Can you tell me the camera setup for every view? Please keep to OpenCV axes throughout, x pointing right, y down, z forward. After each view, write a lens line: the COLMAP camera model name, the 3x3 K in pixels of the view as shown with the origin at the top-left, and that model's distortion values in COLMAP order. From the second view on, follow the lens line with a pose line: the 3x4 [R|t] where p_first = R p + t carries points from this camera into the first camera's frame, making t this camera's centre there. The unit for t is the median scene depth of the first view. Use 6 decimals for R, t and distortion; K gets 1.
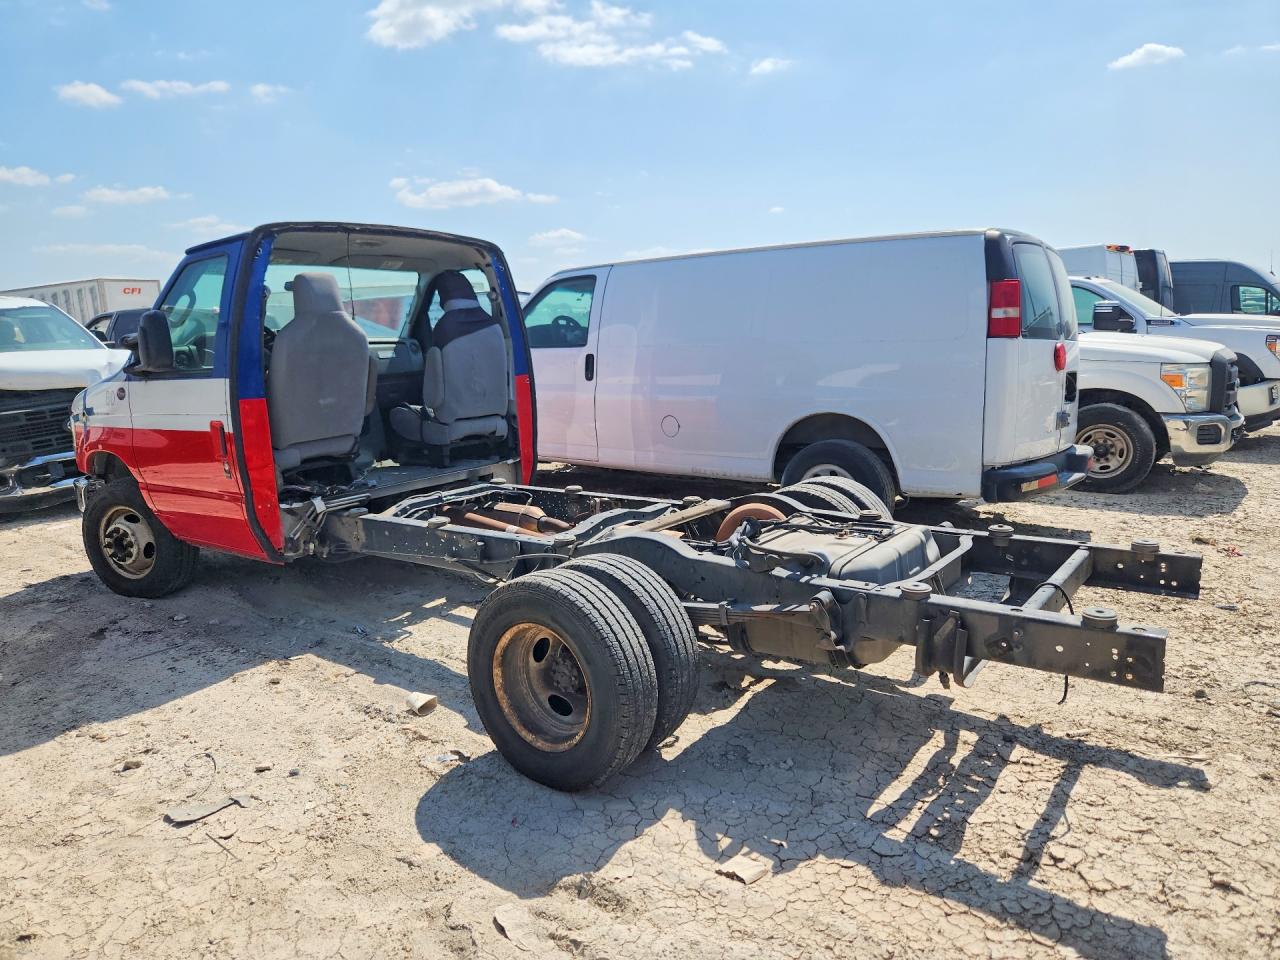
lens RADIAL K [[866.2, 0, 649.8], [0, 866.2, 474.4], [0, 0, 1]] dist [0.047342, -0.026457]
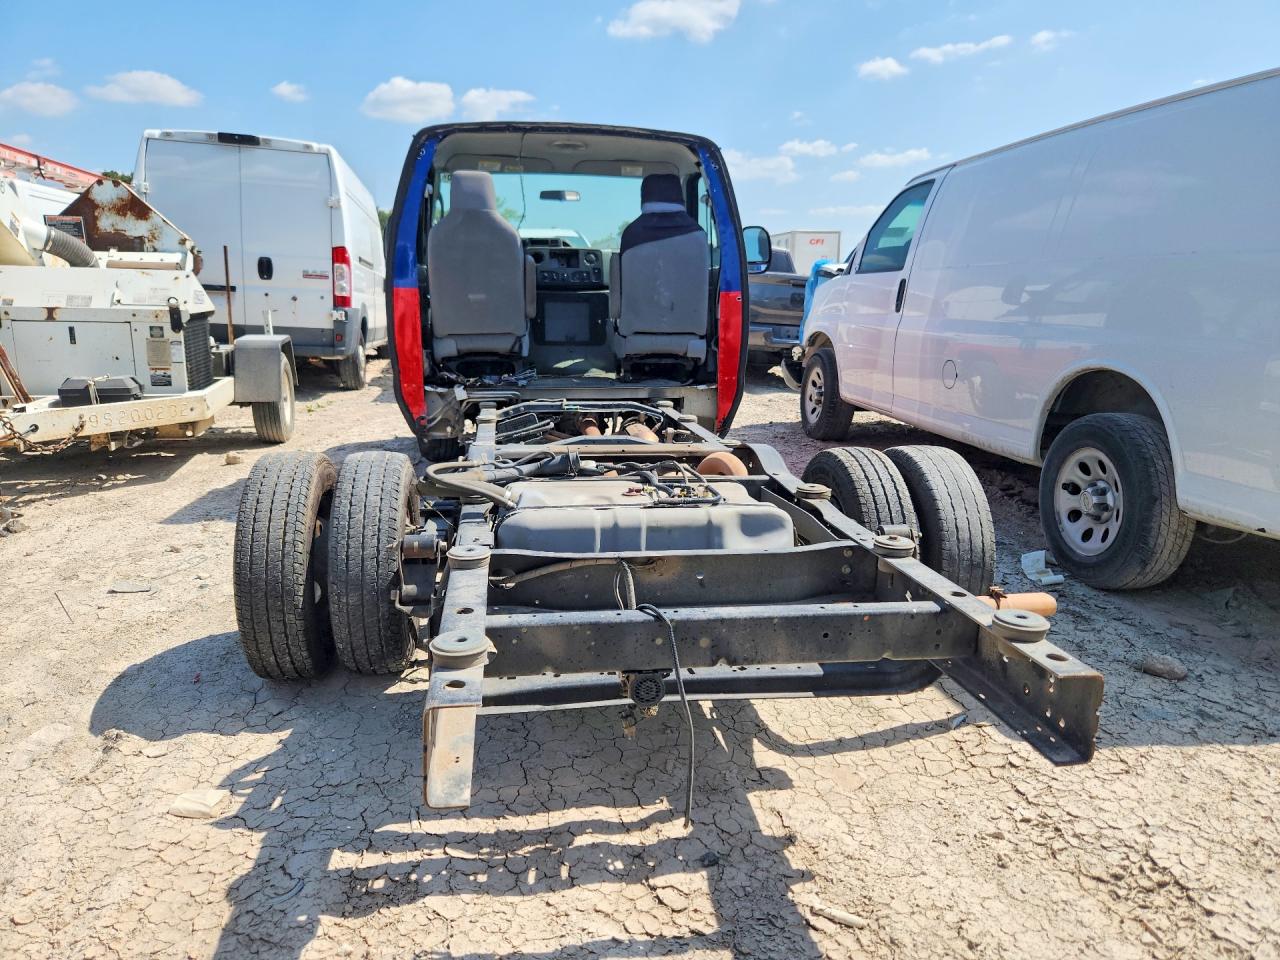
lens RADIAL K [[866.2, 0, 641.3], [0, 866.2, 483.9], [0, 0, 1]] dist [0.047342, -0.026457]
pose [[0.708602, 0.189701, -0.679630, 0.717526], [-0.150236, 0.981659, 0.117364, -0.019949], [0.689429, 0.018940, 0.724106, 0.502003]]
